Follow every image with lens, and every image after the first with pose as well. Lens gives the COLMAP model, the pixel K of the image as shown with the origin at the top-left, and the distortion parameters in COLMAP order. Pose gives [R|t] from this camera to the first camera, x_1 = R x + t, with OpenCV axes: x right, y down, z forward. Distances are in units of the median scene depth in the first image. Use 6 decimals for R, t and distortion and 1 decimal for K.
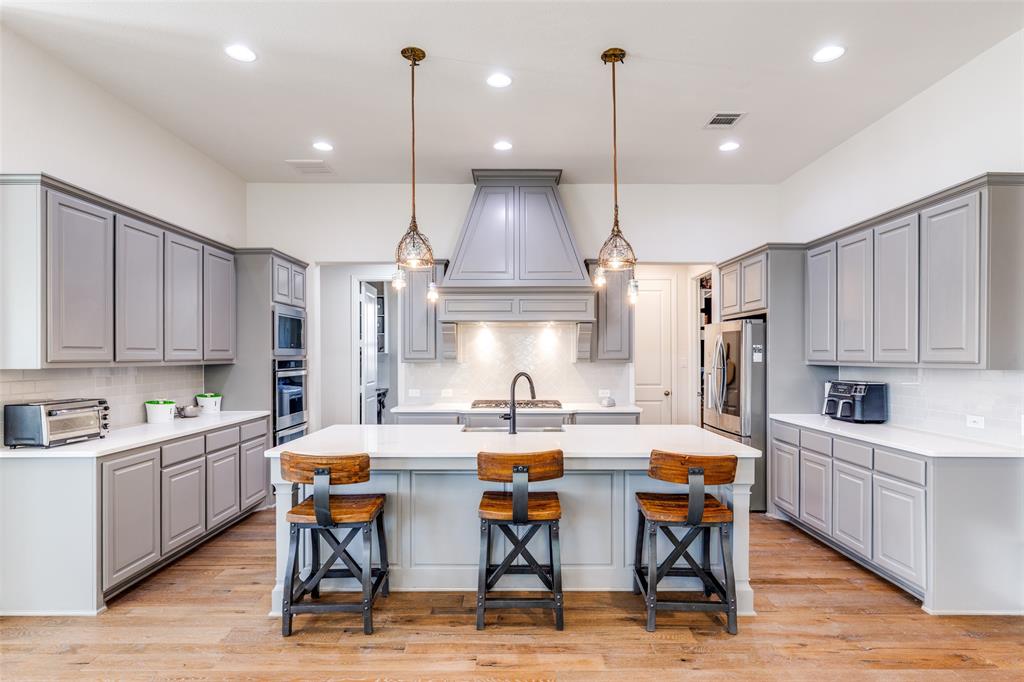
lens RADIAL K [[516.0, 0, 511.6], [0, 516.0, 353.0], [0, 0, 1]] dist [-0.005231, -0.001476]
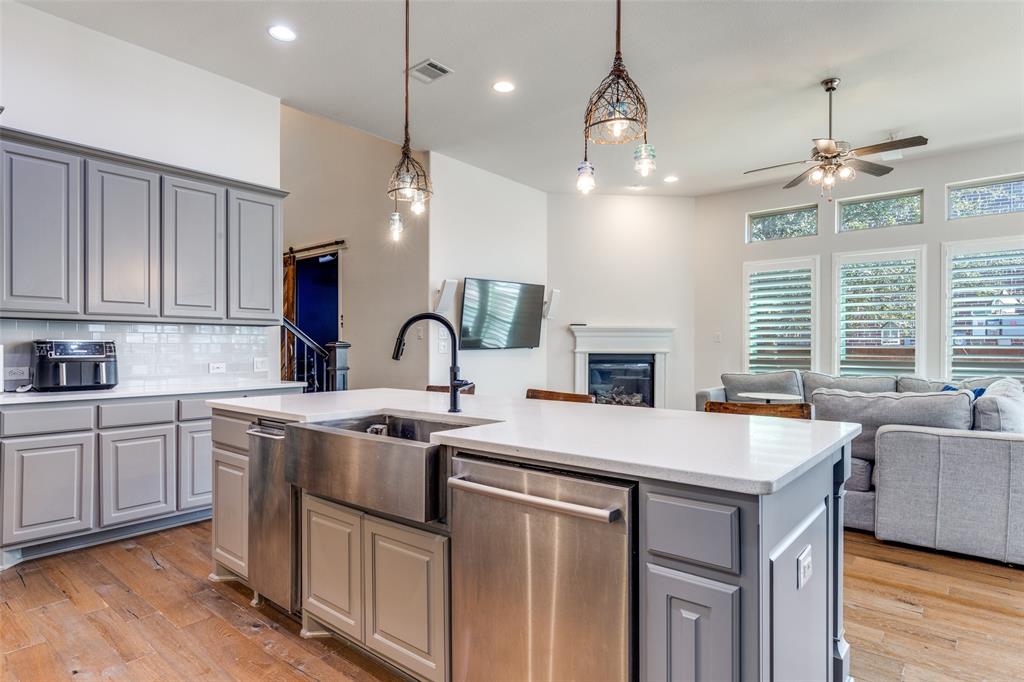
lens RADIAL K [[555.4, 0, 513.8], [0, 555.4, 348.4], [0, 0, 1]] dist [-0.000028, 0.000498]
pose [[-0.771335, -0.002054, 0.636426, -0.400239], [-0.004729, 0.999986, -0.002504, 0.068568], [-0.636412, -0.004941, -0.771334, 1.245736]]
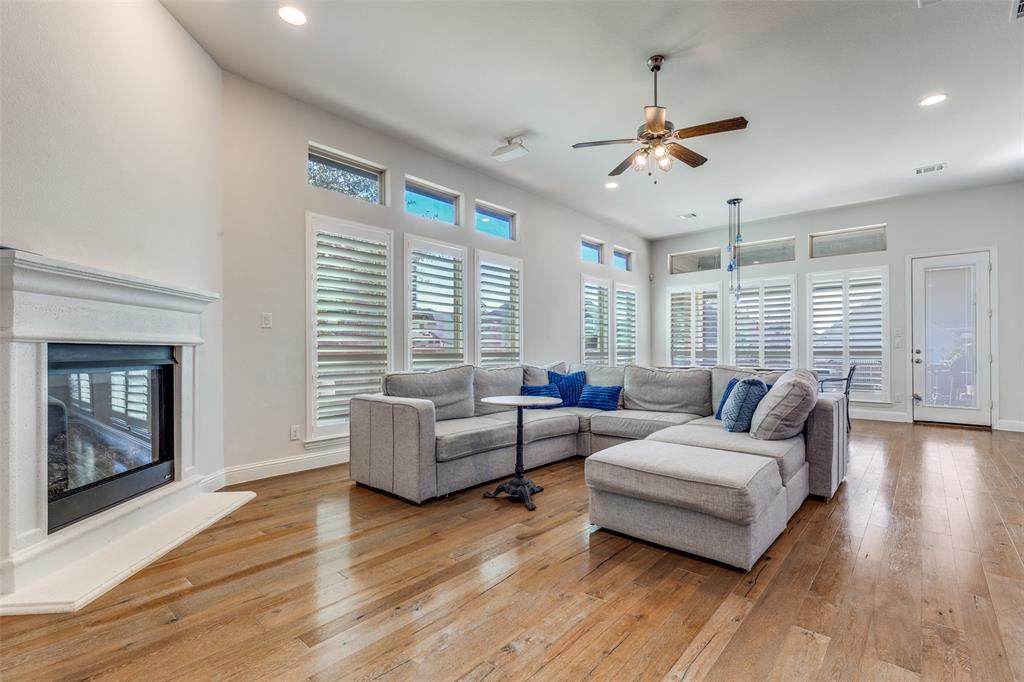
lens RADIAL K [[465.7, 0, 517.0], [0, 465.7, 349.8], [0, 0, 1]] dist [0.008547, -0.001443]
pose [[-0.650837, -0.000446, -0.759218, 0.654772], [0.006021, 0.999965, -0.005750, 0.093487], [0.759194, -0.008313, -0.650811, 0.391597]]
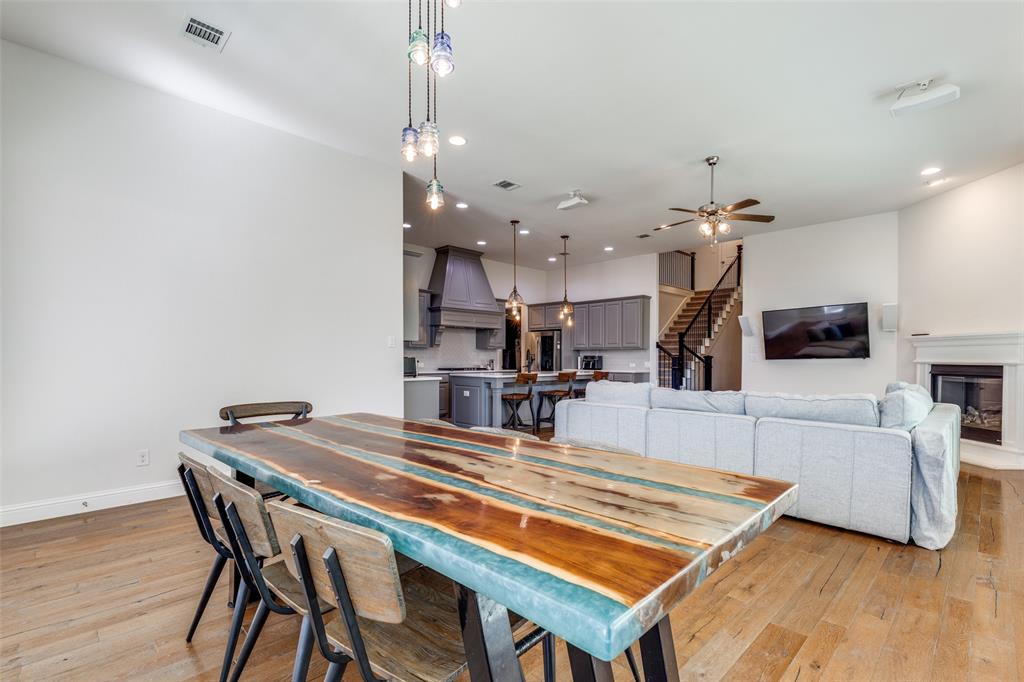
lens RADIAL K [[465.7, 0, 514.8], [0, 465.7, 361.8], [0, 0, 1]] dist [0.008547, -0.001443]
pose [[0.706432, -0.003764, 0.707771, -1.416733], [-0.006564, 0.999908, 0.011869, 0.062668], [-0.707751, -0.013030, 0.706342, -0.483121]]
